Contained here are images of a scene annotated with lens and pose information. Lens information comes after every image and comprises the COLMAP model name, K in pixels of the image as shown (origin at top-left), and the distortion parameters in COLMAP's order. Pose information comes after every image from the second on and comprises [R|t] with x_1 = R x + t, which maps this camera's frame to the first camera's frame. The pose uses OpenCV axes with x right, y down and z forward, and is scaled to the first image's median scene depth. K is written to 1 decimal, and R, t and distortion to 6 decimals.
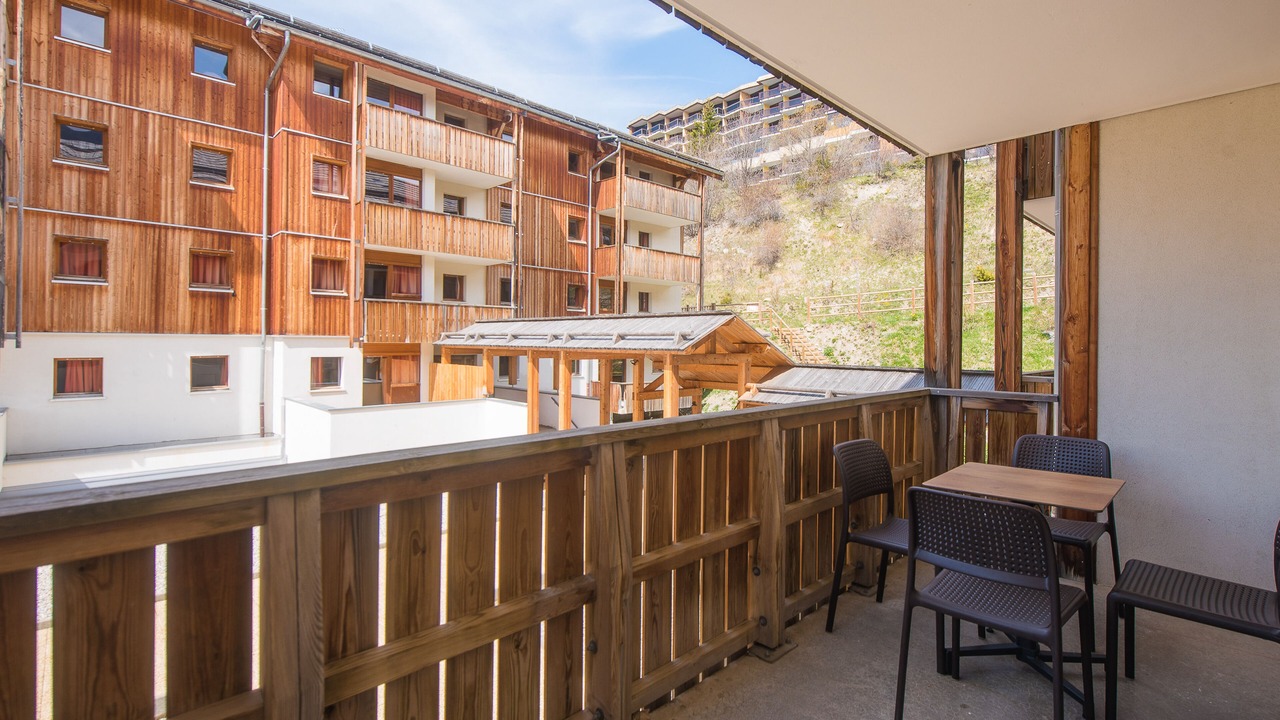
lens RADIAL K [[620.0, 0, 642.3], [0, 620.0, 309.0], [0, 0, 1]] dist [0.000421, -0.001394]
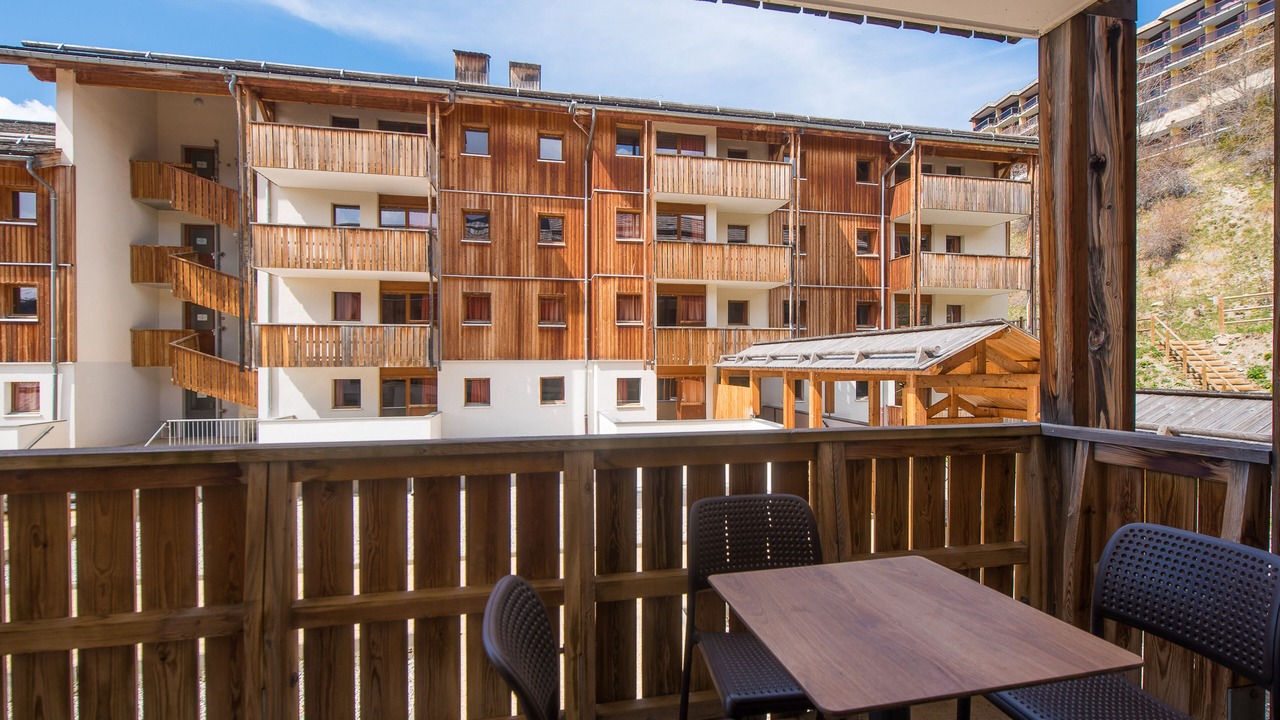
lens RADIAL K [[588.8, 0, 638.5], [0, 588.8, 342.6], [0, 0, 1]] dist [0.000759, -0.001579]
pose [[0.825746, -0.031911, -0.563139, 0.127707], [0.039503, 0.999219, 0.001302, 0.009163], [0.562657, -0.023321, 0.826361, 0.087537]]
